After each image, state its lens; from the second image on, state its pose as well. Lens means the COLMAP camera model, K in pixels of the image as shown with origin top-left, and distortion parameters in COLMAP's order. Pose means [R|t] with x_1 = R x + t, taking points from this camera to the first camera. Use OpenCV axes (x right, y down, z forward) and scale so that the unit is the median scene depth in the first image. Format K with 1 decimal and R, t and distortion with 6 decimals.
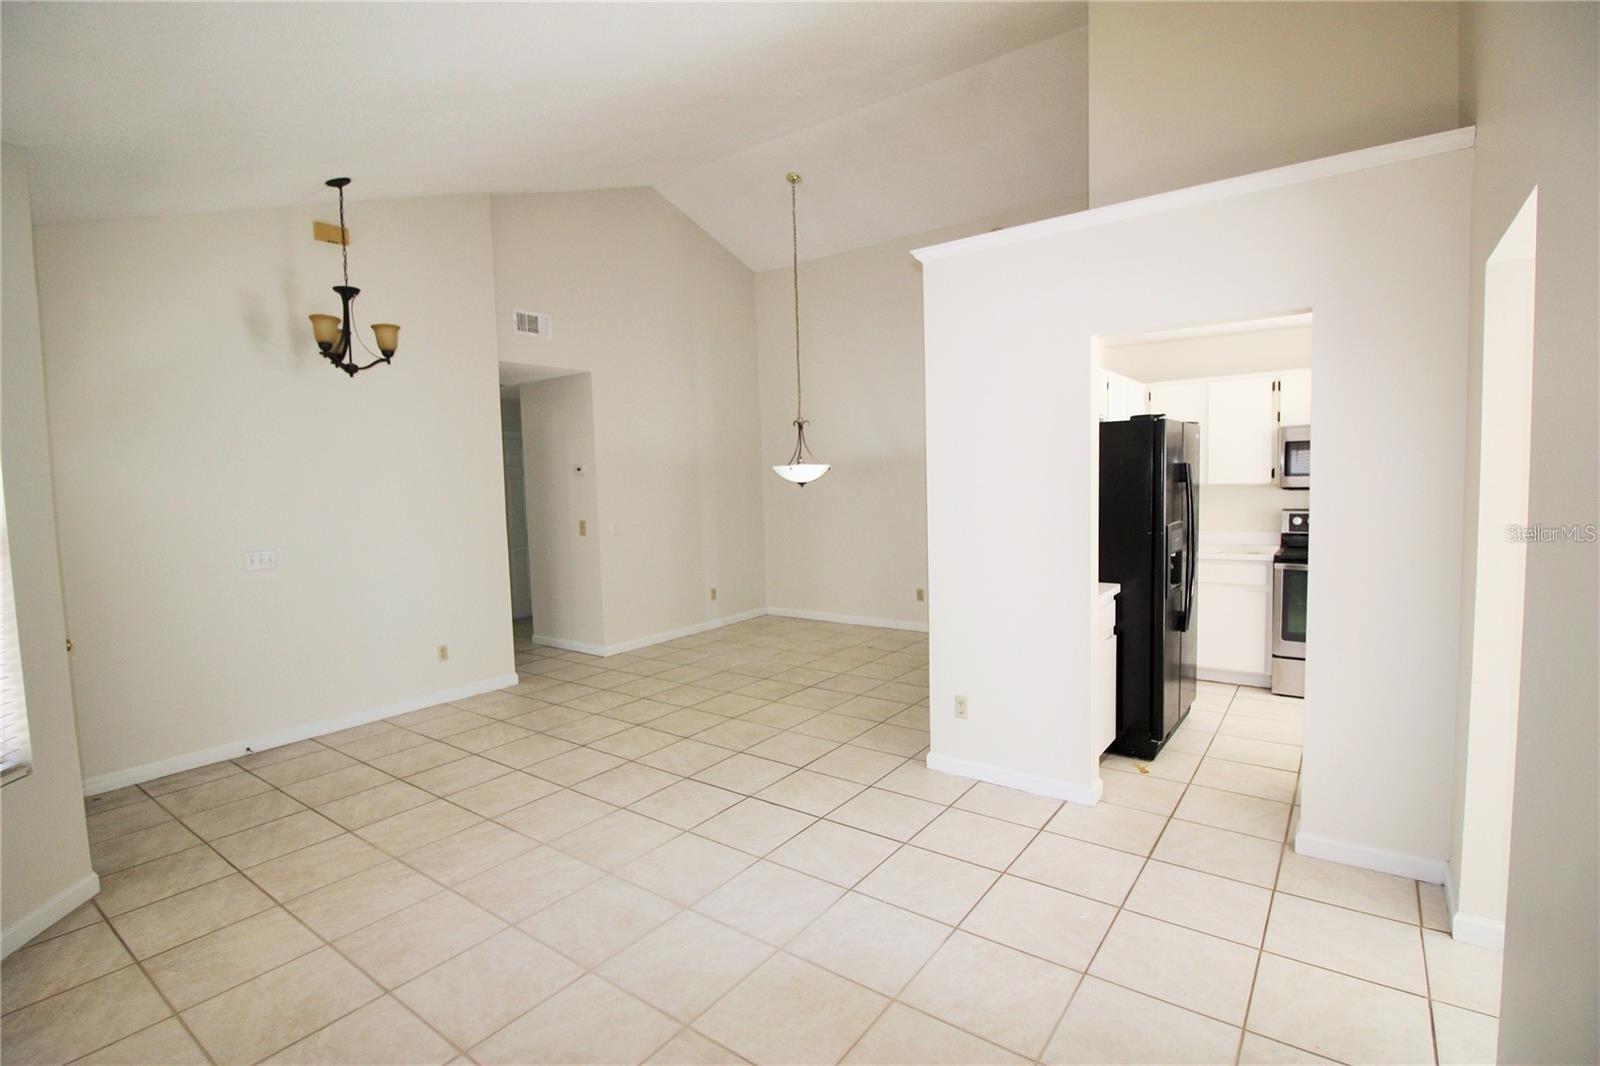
lens RADIAL K [[748.5, 0, 795.5], [0, 748.5, 537.6], [0, 0, 1]] dist [-0.000933, -0.011268]
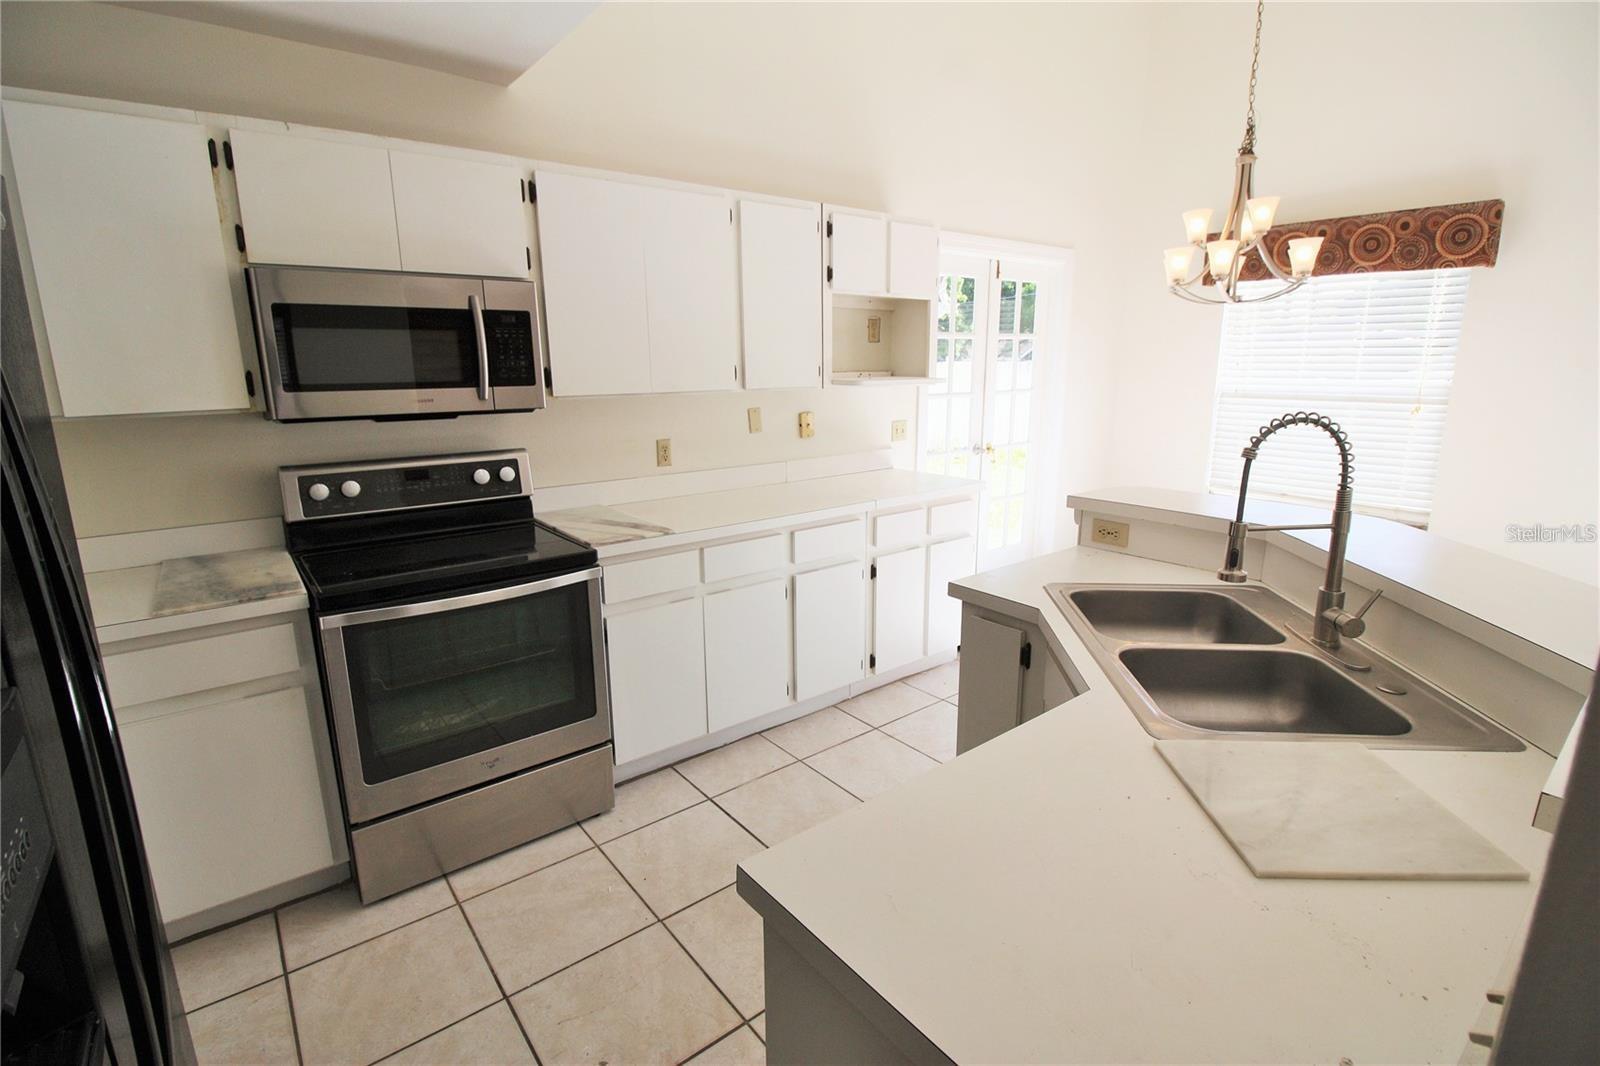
lens RADIAL K [[748.5, 0, 799.3], [0, 748.5, 528.7], [0, 0, 1]] dist [-0.000933, -0.011268]
pose [[0.259677, -0.182480, 0.948298, 0.368409], [0.074597, 0.982841, 0.168700, -0.063221], [-0.962810, 0.026933, 0.268834, 0.698814]]
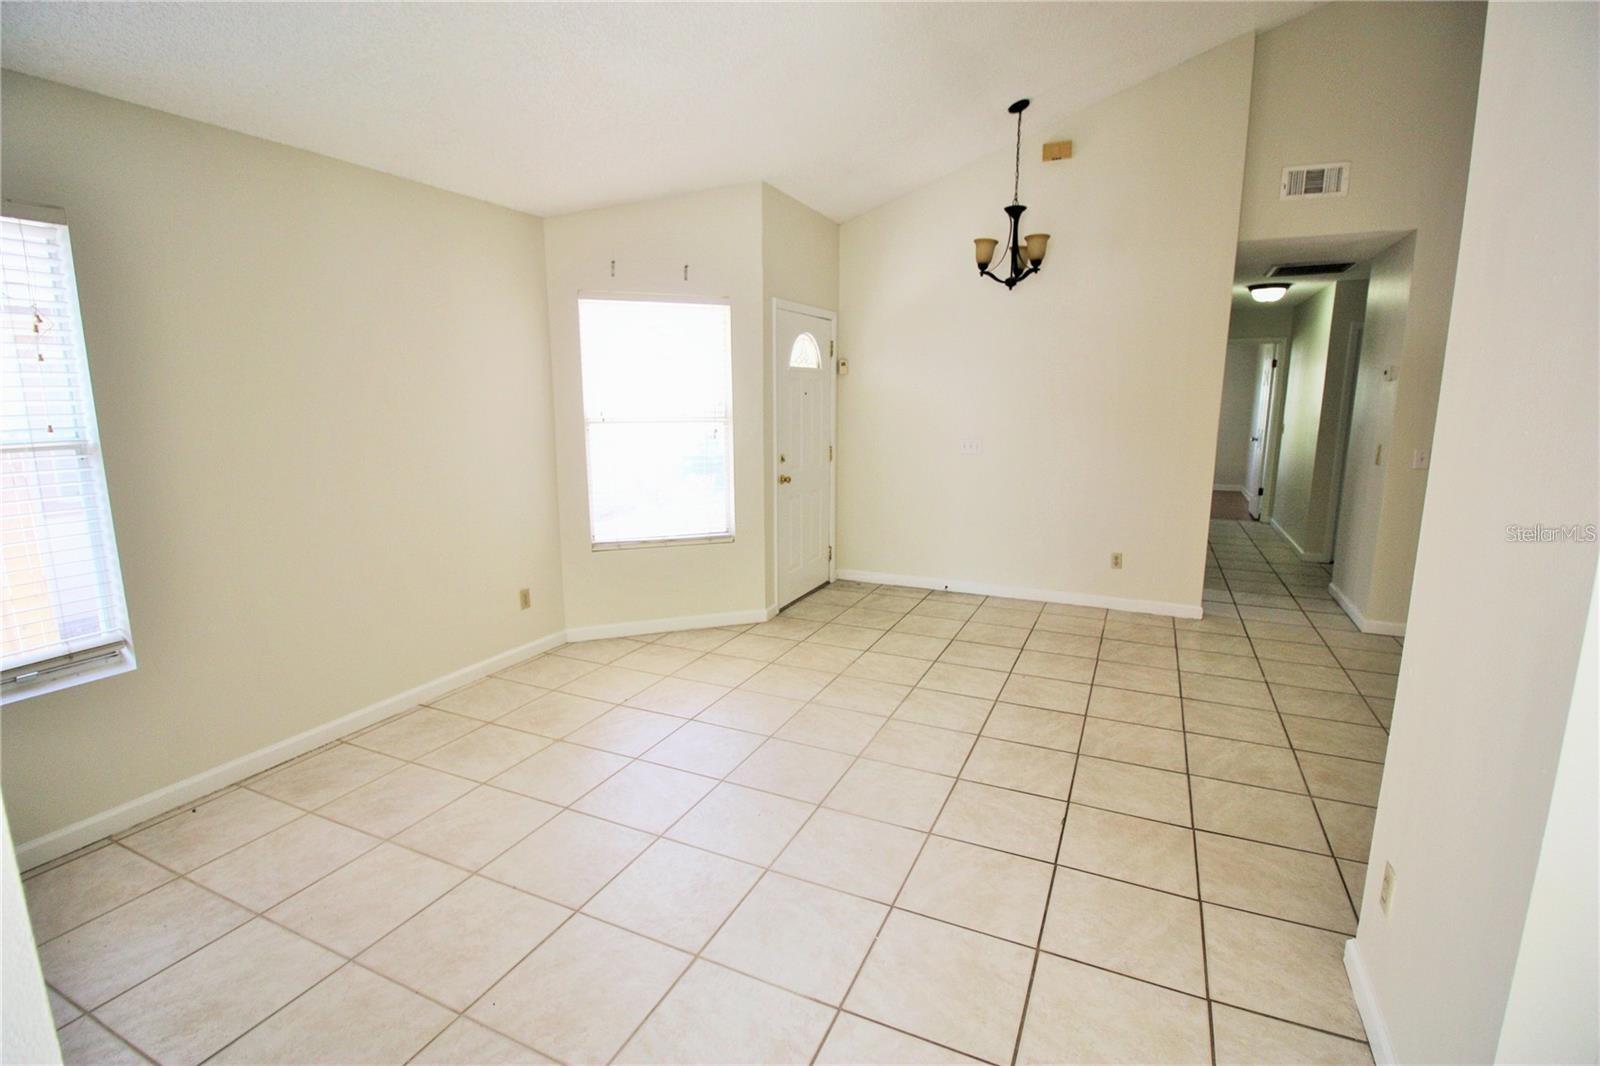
lens RADIAL K [[748.5, 0, 797.3], [0, 748.5, 530.1], [0, 0, 1]] dist [-0.000933, -0.011268]
pose [[0.200721, 0.202694, -0.958450, 0.459706], [-0.082095, 0.978400, 0.189720, -0.046166], [0.976203, 0.040603, 0.213026, 0.434743]]
